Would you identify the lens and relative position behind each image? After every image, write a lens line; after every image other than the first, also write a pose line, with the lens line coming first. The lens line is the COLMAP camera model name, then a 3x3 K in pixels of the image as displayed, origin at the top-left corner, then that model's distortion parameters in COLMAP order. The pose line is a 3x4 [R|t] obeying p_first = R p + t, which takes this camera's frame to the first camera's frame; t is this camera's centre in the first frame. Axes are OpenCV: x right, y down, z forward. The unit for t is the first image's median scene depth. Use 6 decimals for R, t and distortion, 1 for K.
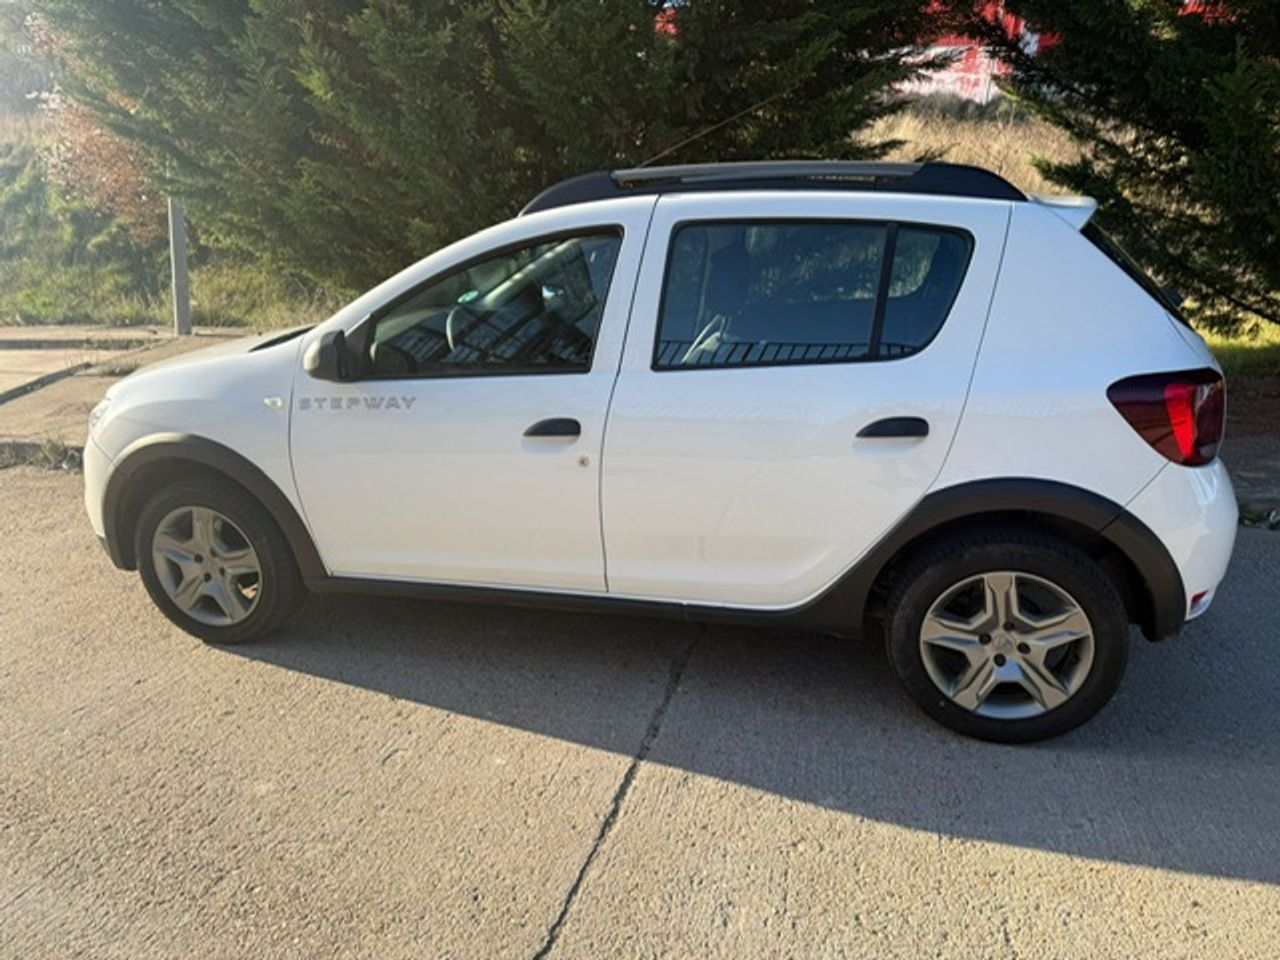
lens RADIAL K [[909.5, 0, 636.7], [0, 909.5, 480.5], [0, 0, 1]] dist [-0.001933, -0.003947]
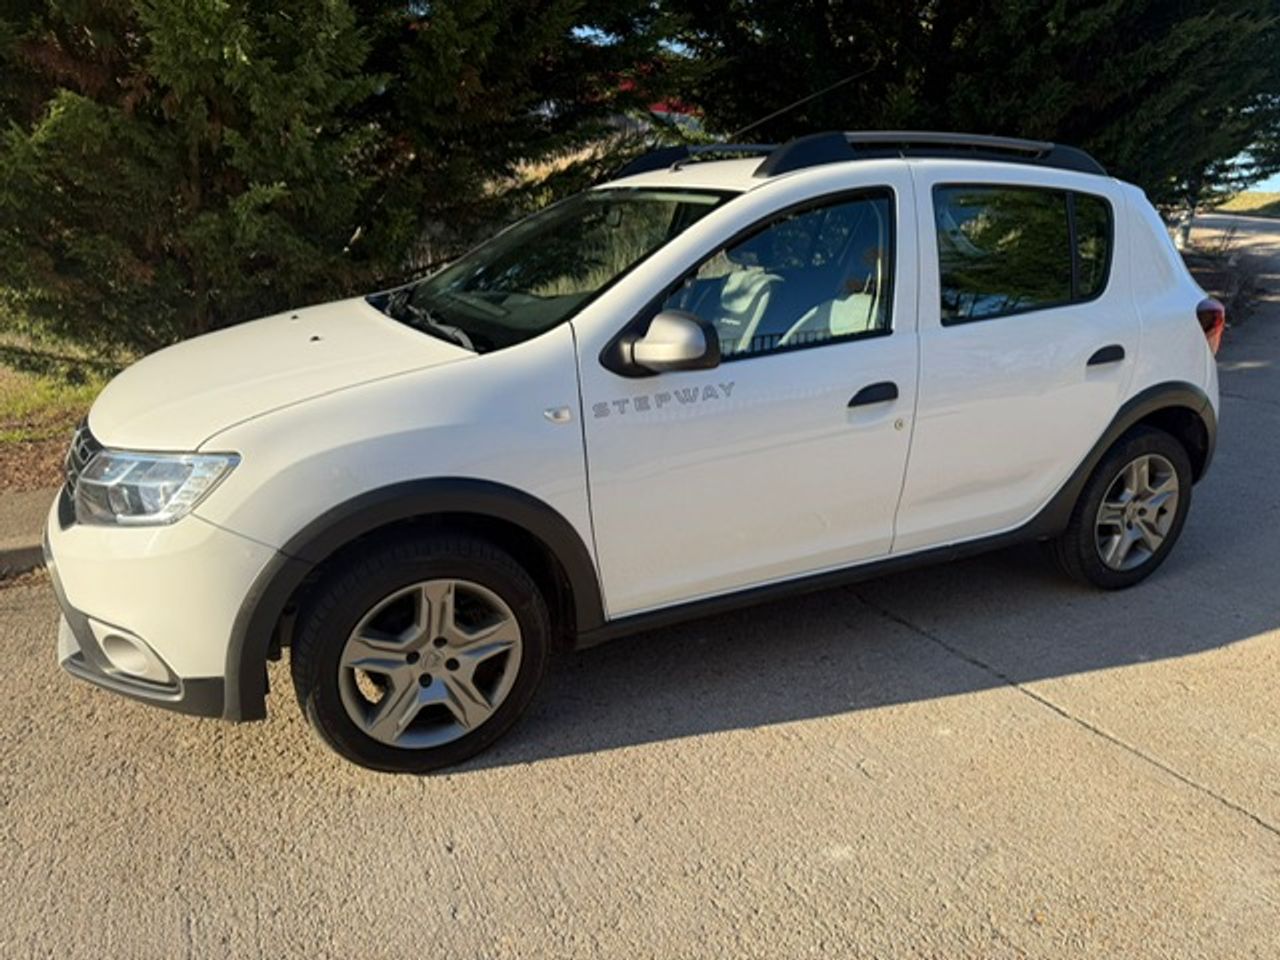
lens RADIAL K [[900.1, 0, 646.8], [0, 900.1, 481.5], [0, 0, 1]] dist [0.006104, -0.010427]
pose [[0.755069, -0.181455, 0.630036, -0.918893], [0.176188, 0.981749, 0.071597, -0.079723], [-0.631528, 0.056944, 0.773259, 0.420951]]
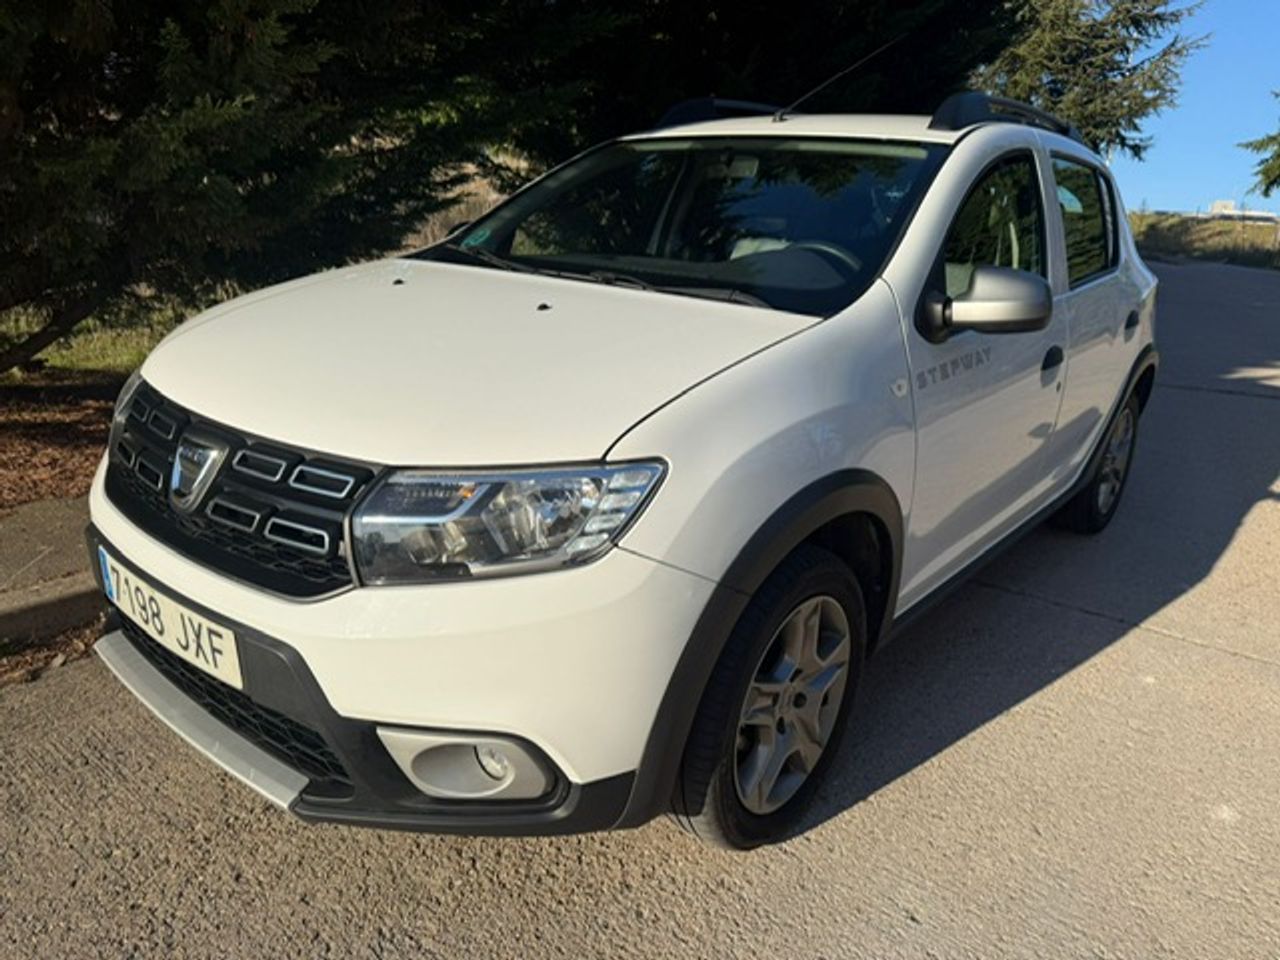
lens RADIAL K [[909.5, 0, 636.7], [0, 909.5, 480.5], [0, 0, 1]] dist [-0.001933, -0.003947]
pose [[0.425423, -0.239449, 0.872742, -1.179026], [0.212301, 0.963857, 0.160961, -0.184513], [-0.879740, 0.116807, 0.460883, 0.972366]]
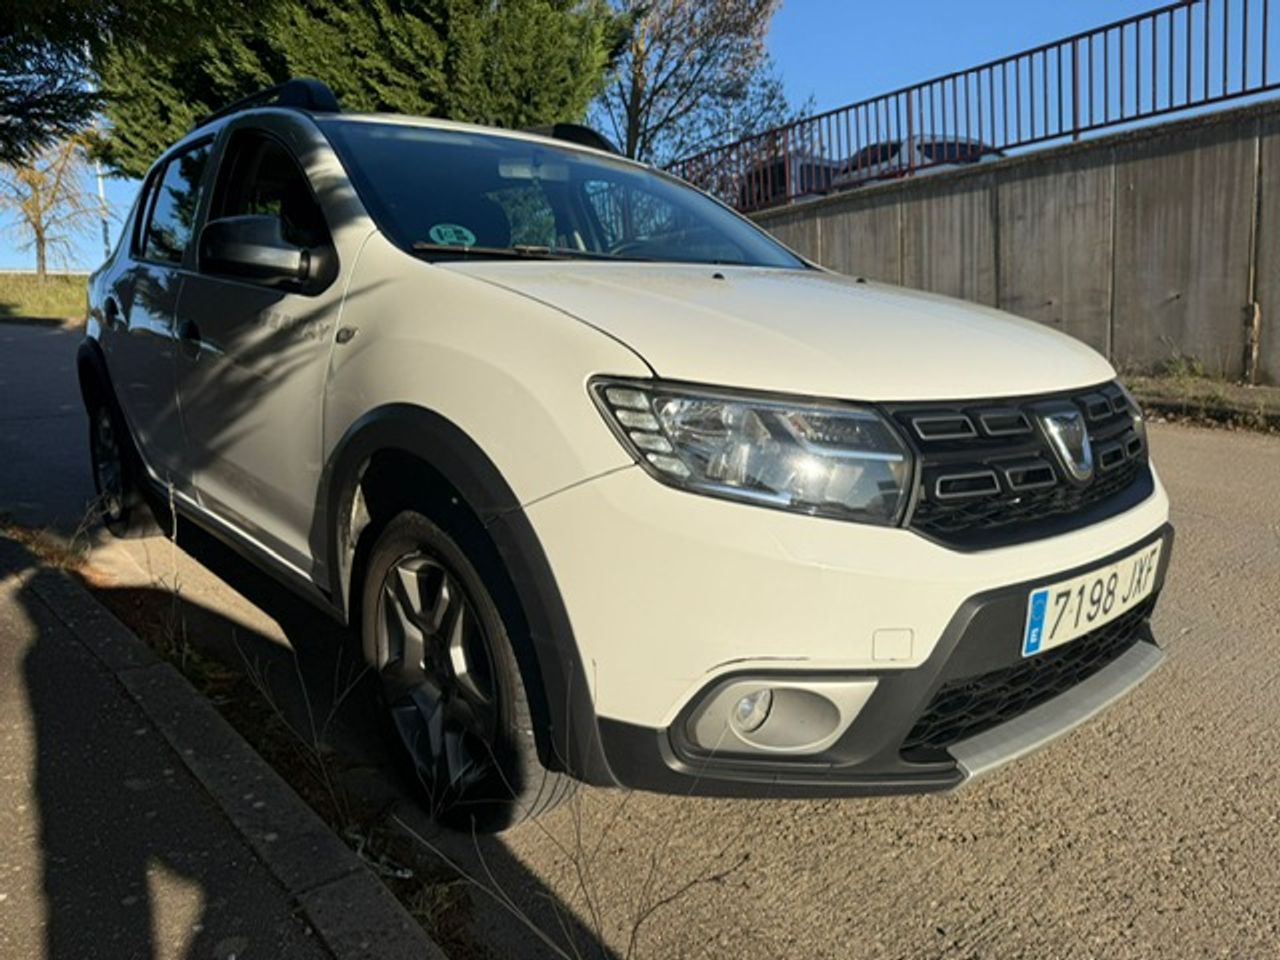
lens RADIAL K [[886.9, 0, 635.0], [0, 886.9, 457.0], [0, 0, 1]] dist [-0.001369, -0.000419]
pose [[-0.821679, -0.106837, 0.559848, -0.866152], [0.160915, 0.898827, 0.407697, -0.432027], [-0.546764, 0.425083, -0.721355, 2.097091]]
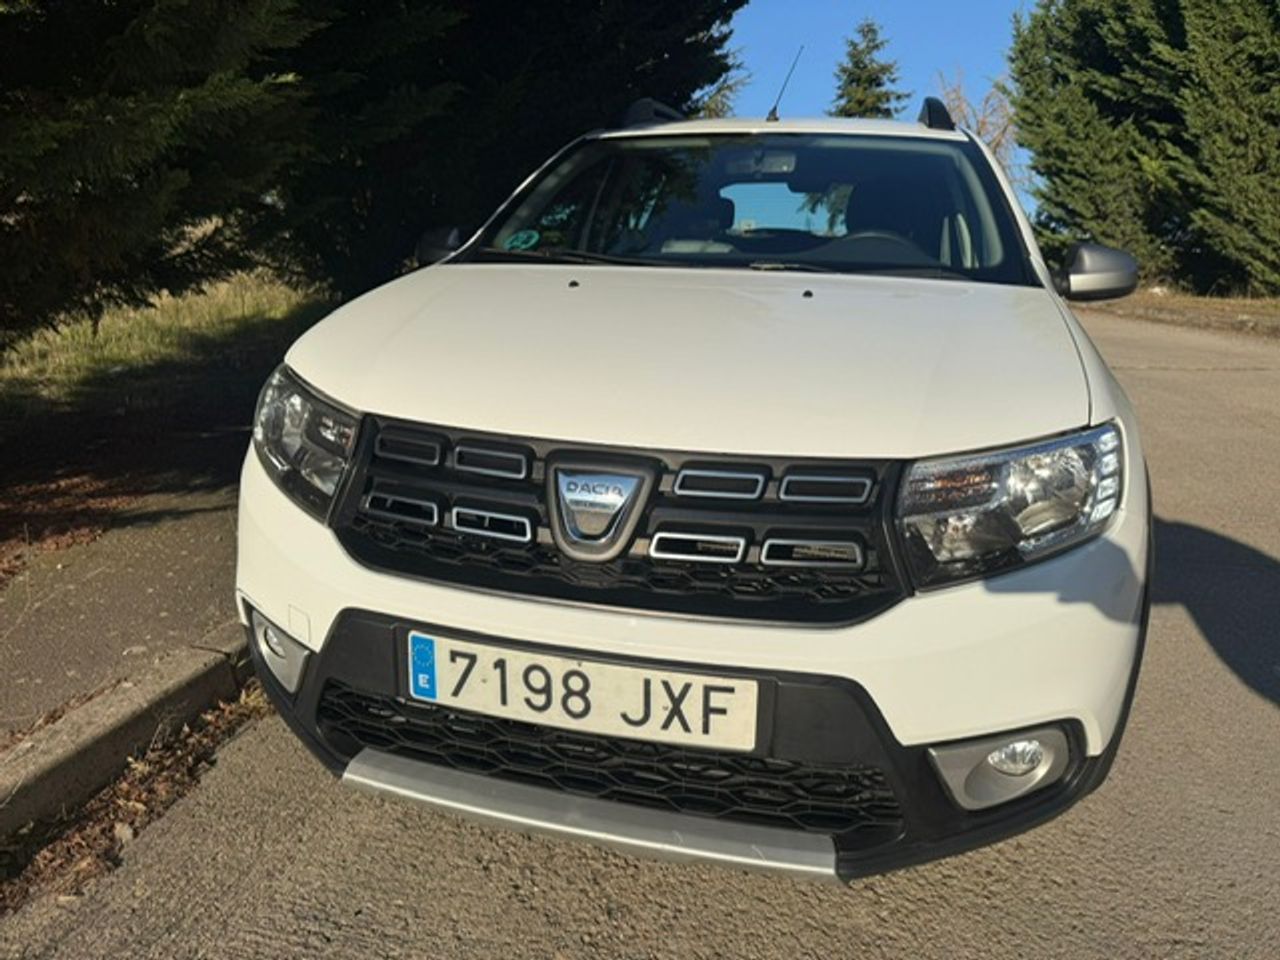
lens RADIAL K [[914.2, 0, 639.1], [0, 914.2, 466.1], [0, 0, 1]] dist [0.001230, -0.009572]
pose [[0.000256, -0.232718, 0.972544, -1.249135], [0.263868, 0.938092, 0.224405, -0.281436], [-0.964559, 0.256566, 0.061648, 1.454447]]
